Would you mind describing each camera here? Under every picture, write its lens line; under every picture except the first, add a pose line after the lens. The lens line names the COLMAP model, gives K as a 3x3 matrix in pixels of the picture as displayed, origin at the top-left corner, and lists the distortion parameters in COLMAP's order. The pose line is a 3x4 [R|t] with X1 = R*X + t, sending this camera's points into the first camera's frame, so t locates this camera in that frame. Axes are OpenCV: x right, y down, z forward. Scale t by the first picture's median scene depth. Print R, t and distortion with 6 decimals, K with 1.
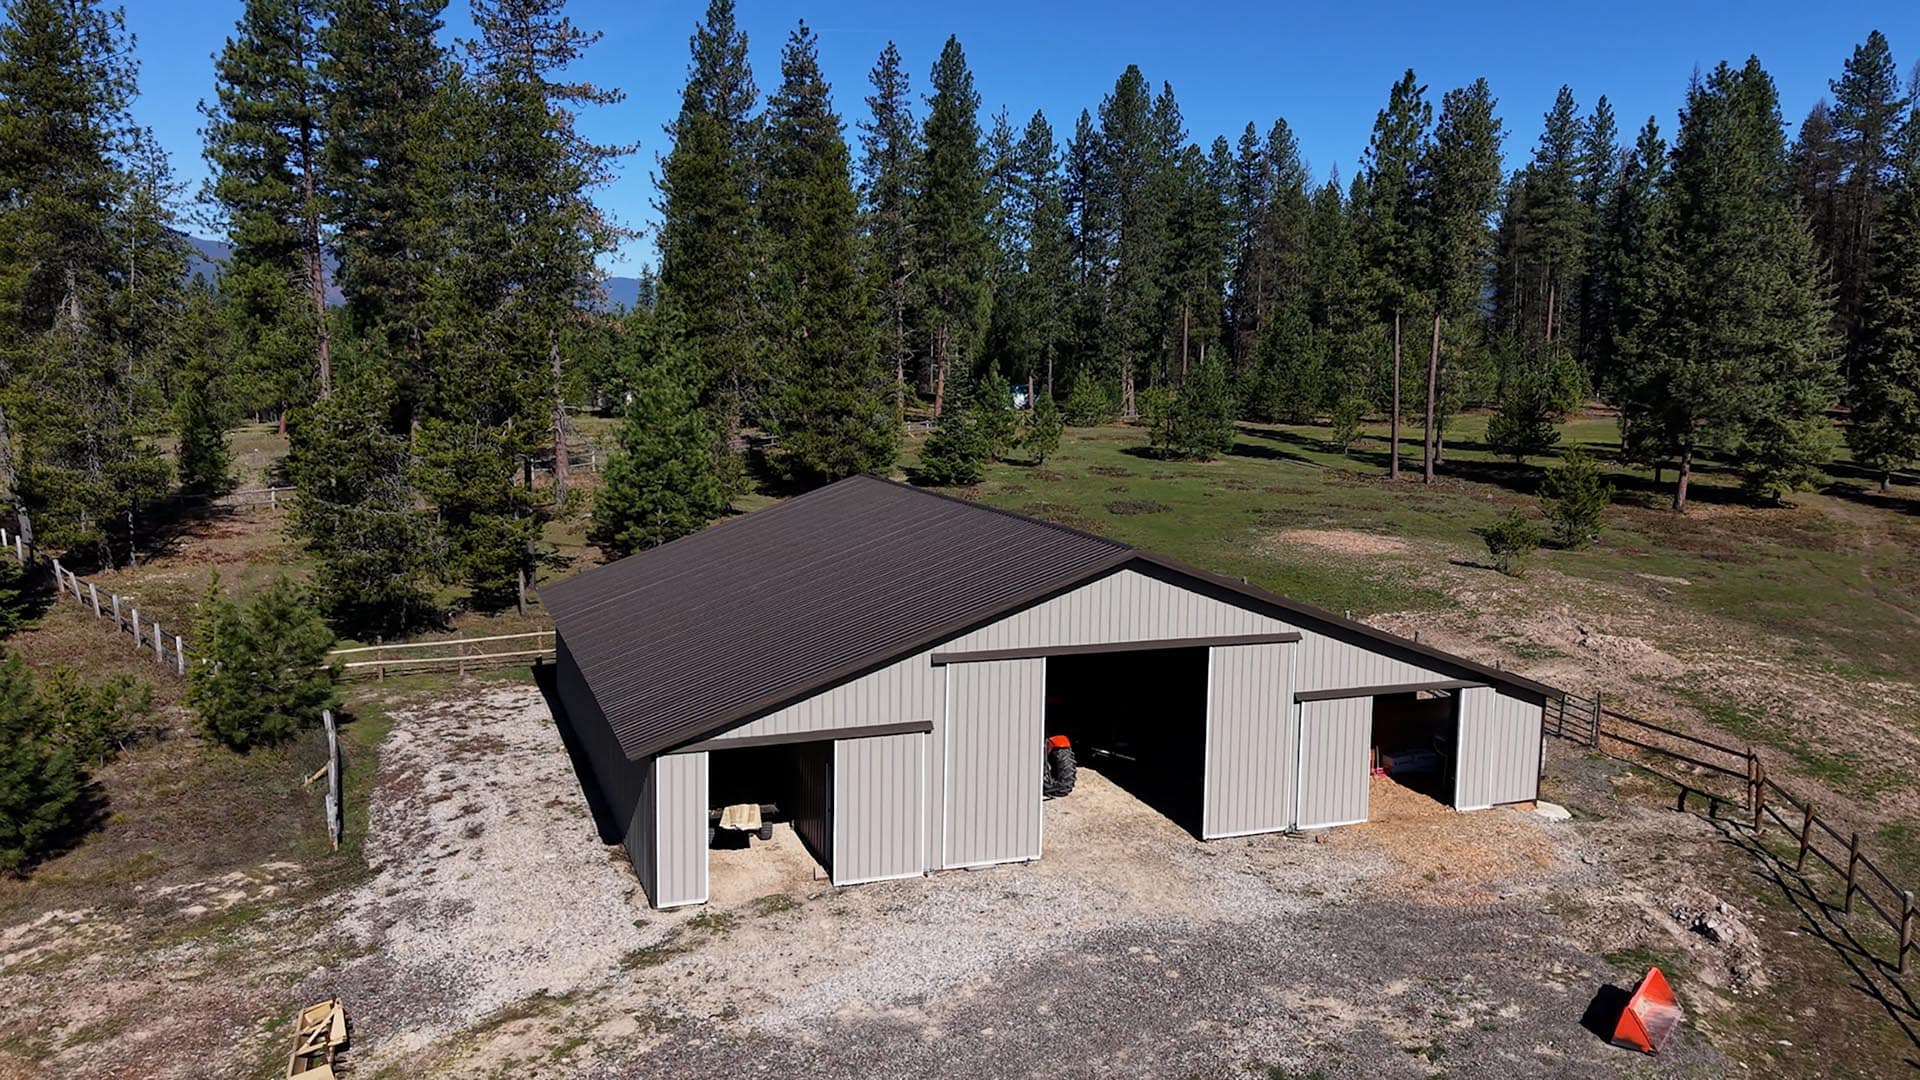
lens RADIAL K [[1432.6, 0, 949.0], [0, 1432.6, 550.4], [0, 0, 1]] dist [0.029322, -0.024067]
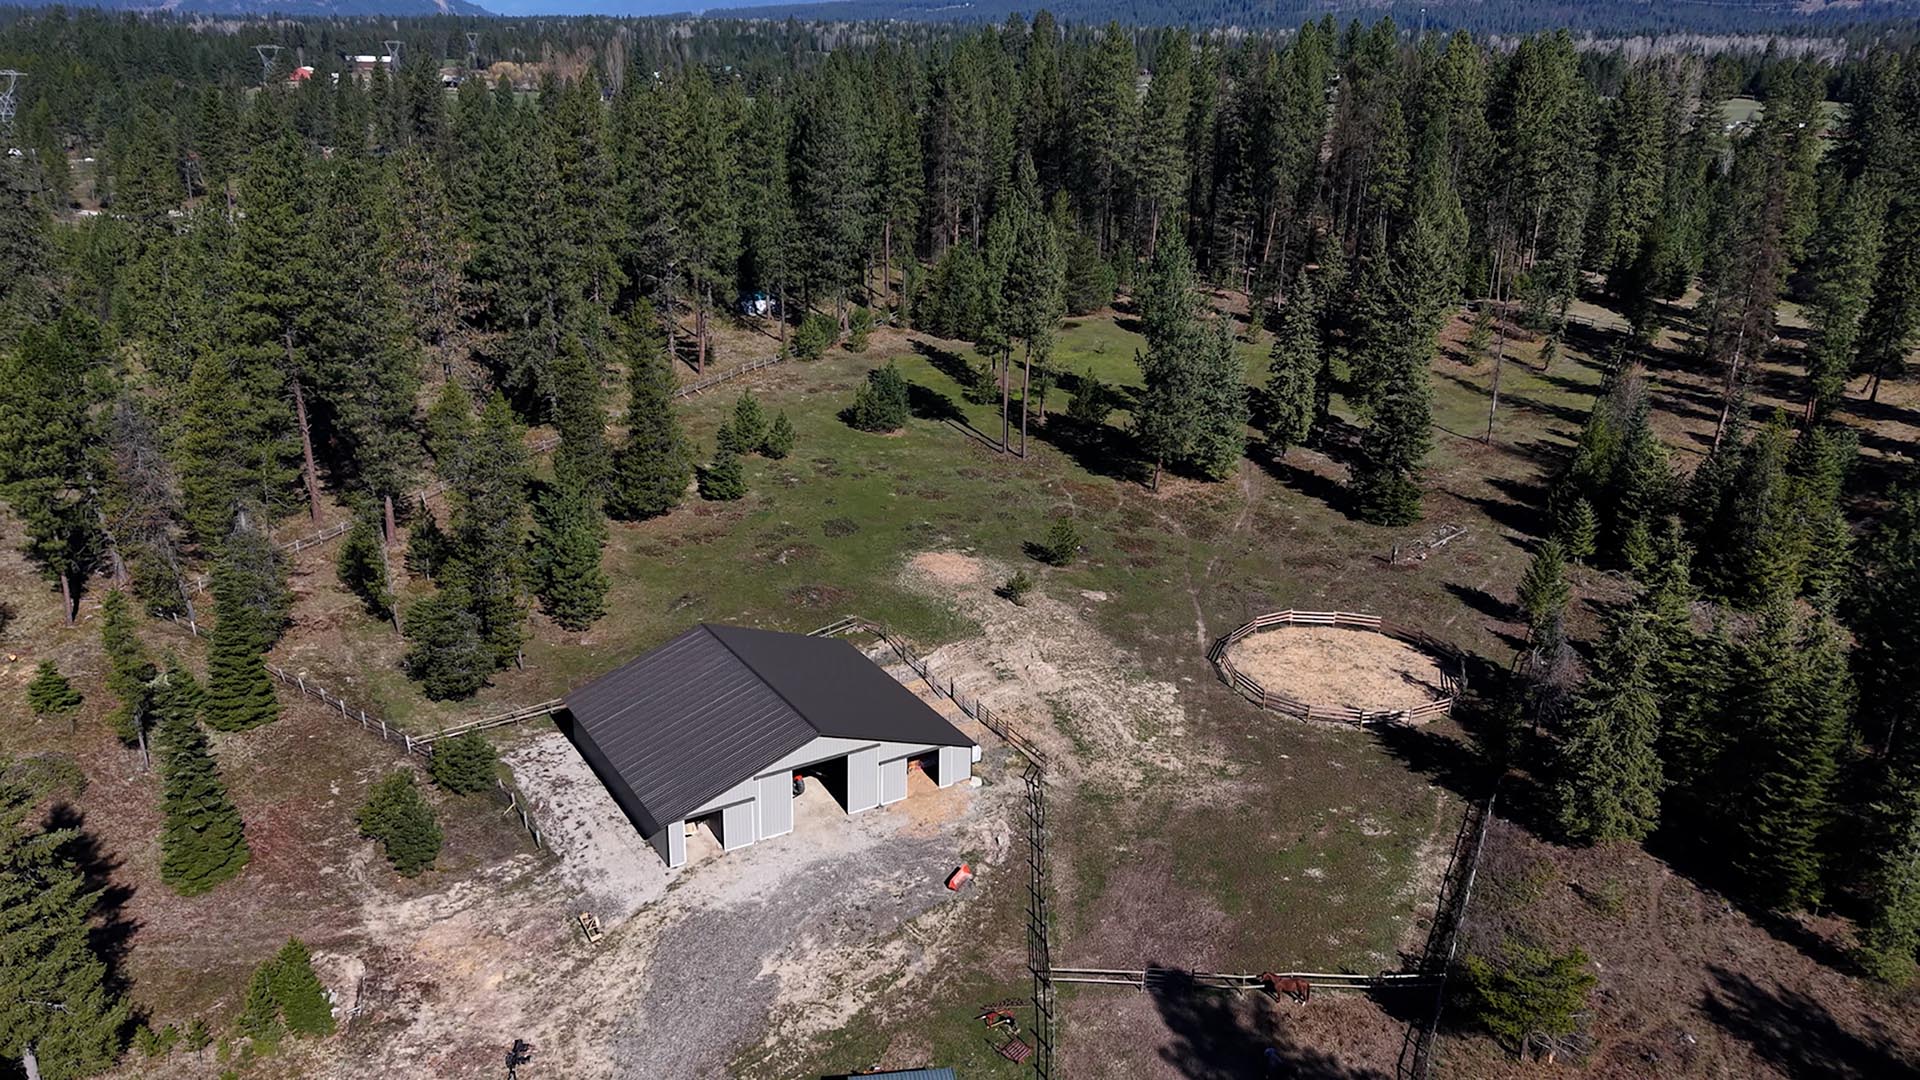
lens RADIAL K [[1432.6, 0, 967.7], [0, 1432.6, 544.2], [0, 0, 1]] dist [0.029322, -0.024067]
pose [[0.981456, -0.058200, 0.182639, -0.078629], [0.017342, 0.975845, 0.217773, -0.897350], [-0.190902, -0.210567, 0.958759, -1.601564]]
